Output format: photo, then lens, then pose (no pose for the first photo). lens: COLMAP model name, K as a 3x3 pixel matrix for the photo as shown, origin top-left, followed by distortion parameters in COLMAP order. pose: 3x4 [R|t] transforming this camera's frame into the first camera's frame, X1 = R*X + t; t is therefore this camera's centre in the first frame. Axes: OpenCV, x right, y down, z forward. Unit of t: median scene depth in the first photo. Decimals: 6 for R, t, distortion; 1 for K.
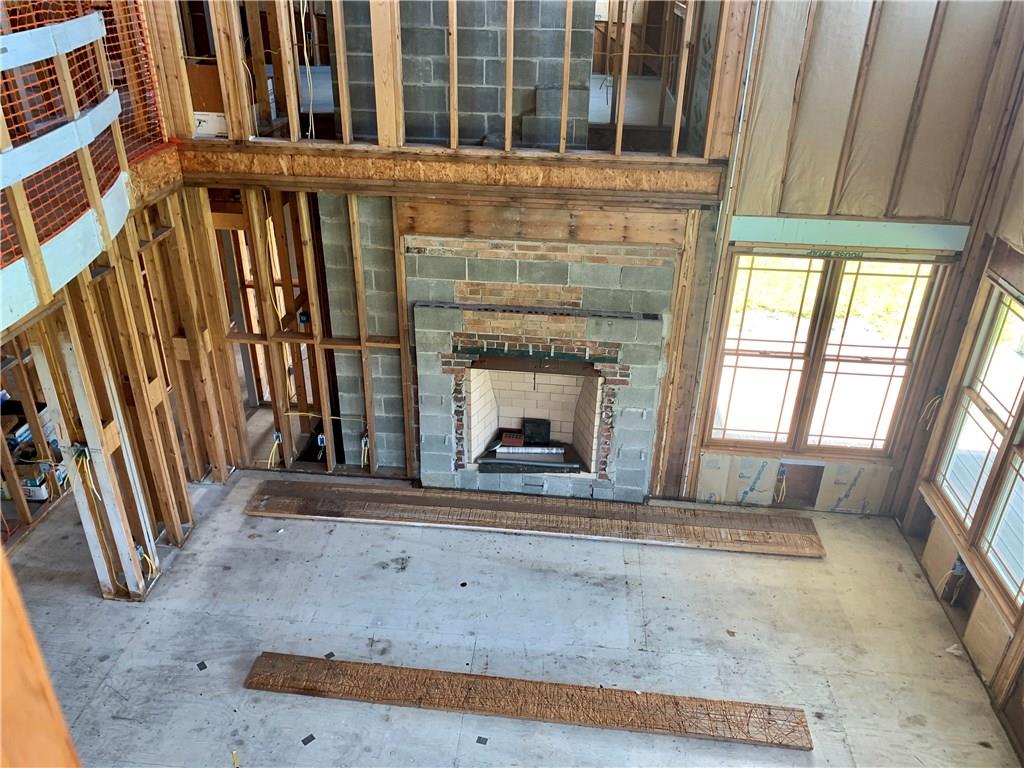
lens RADIAL K [[775.5, 0, 493.7], [0, 775.5, 379.9], [0, 0, 1]] dist [0.075271, -0.124274]
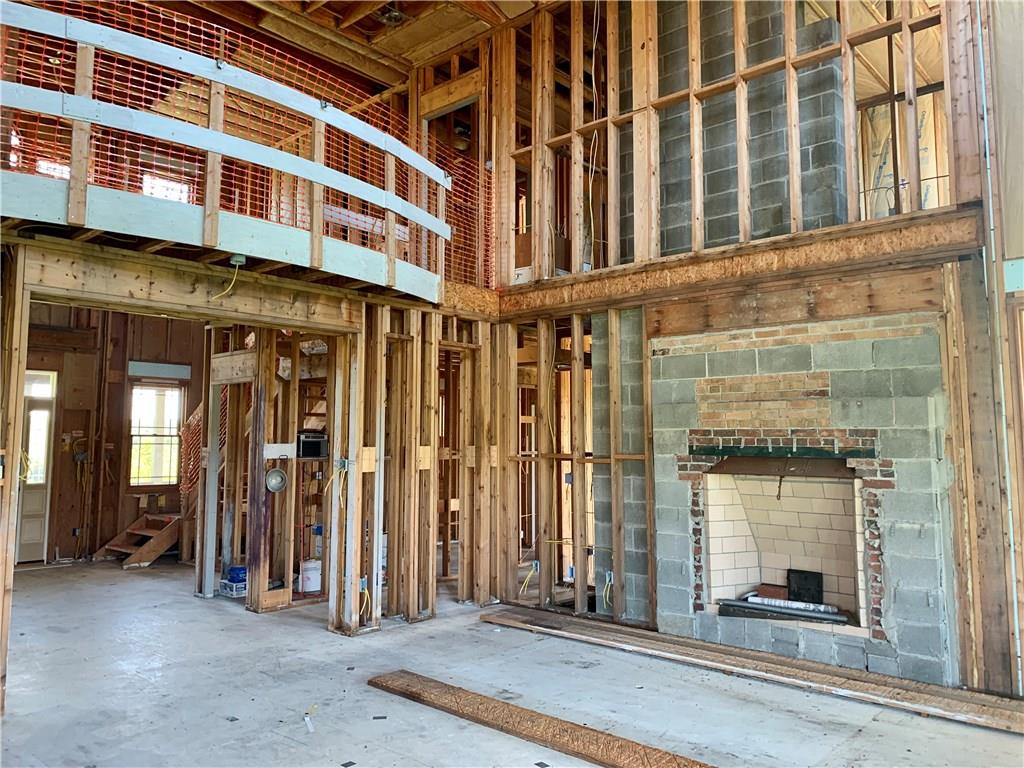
lens RADIAL K [[775.5, 0, 493.7], [0, 775.5, 379.9], [0, 0, 1]] dist [0.075271, -0.124274]
pose [[0.801040, -0.057785, -0.595816, 0.339961], [-0.285510, 0.837943, -0.465118, 0.413801], [0.526137, 0.542689, 0.654728, 0.220034]]
